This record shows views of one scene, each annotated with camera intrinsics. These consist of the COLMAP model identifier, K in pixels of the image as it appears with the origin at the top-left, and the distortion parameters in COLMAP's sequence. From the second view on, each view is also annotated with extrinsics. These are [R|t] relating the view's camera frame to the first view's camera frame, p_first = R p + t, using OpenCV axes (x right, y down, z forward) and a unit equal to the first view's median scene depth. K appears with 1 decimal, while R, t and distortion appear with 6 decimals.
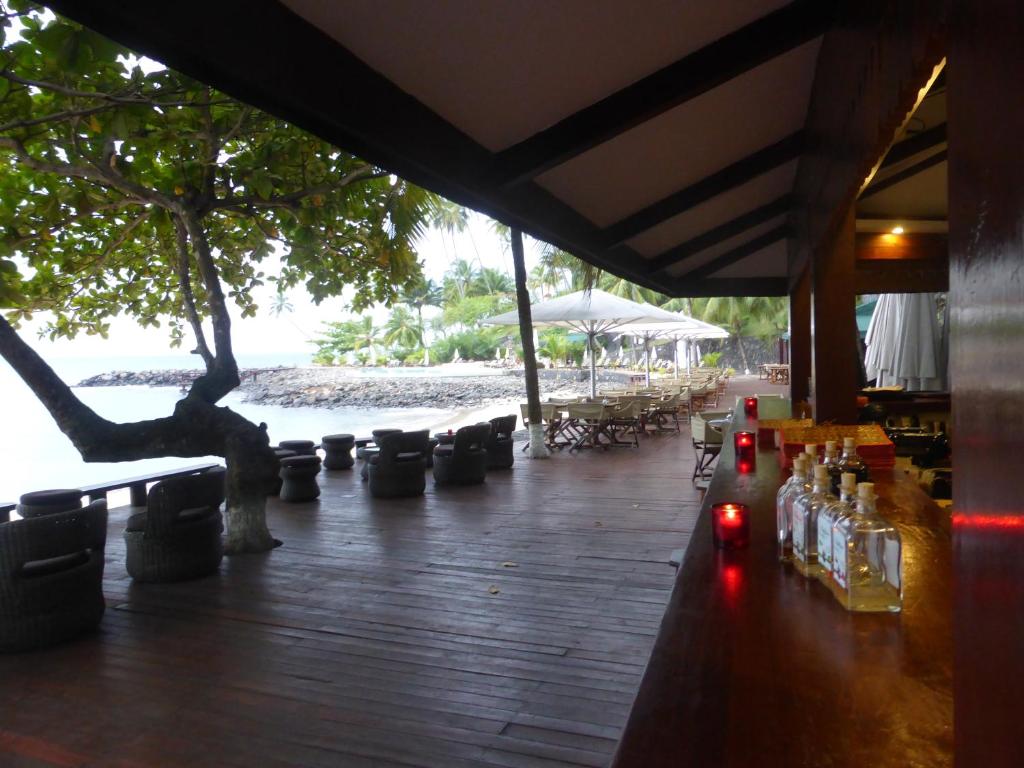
lens RADIAL K [[785.8, 0, 512.0], [0, 785.8, 384.0], [0, 0, 1]] dist [-0.019465, 0.003386]
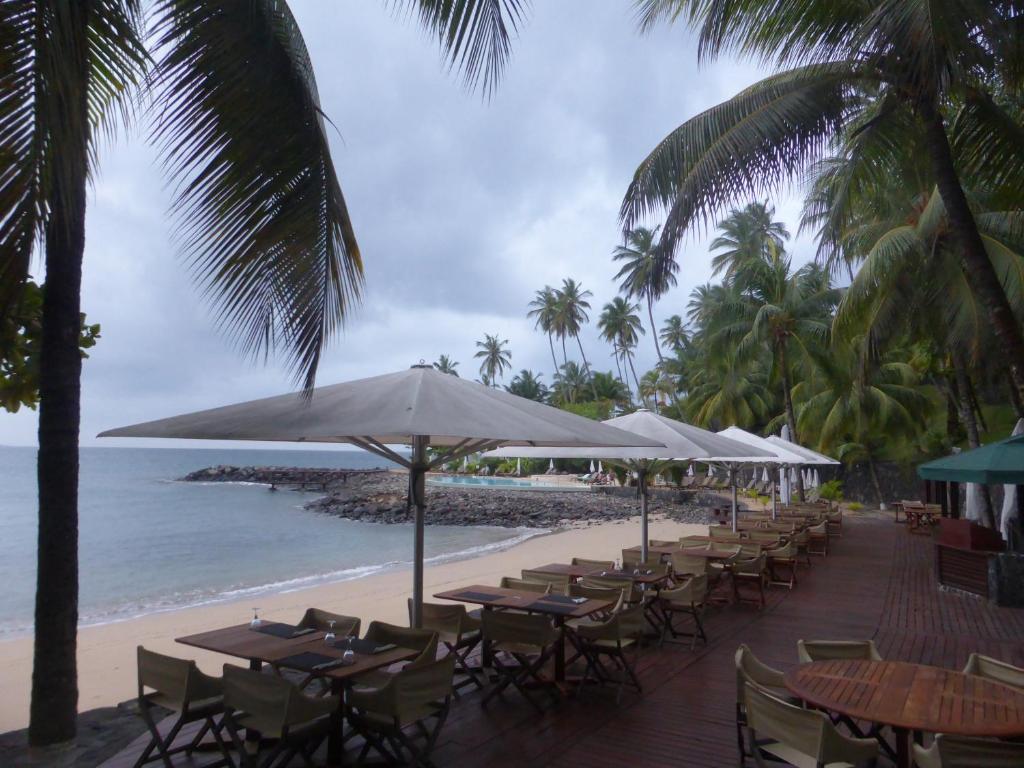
lens RADIAL K [[785.8, 0, 512.0], [0, 785.8, 384.0], [0, 0, 1]] dist [-0.019465, 0.003386]
pose [[0.985194, 0.025704, -0.169505, 0.048067], [-0.048414, 0.990168, -0.131241, -0.011517], [0.164465, 0.137504, 0.976752, 0.122299]]
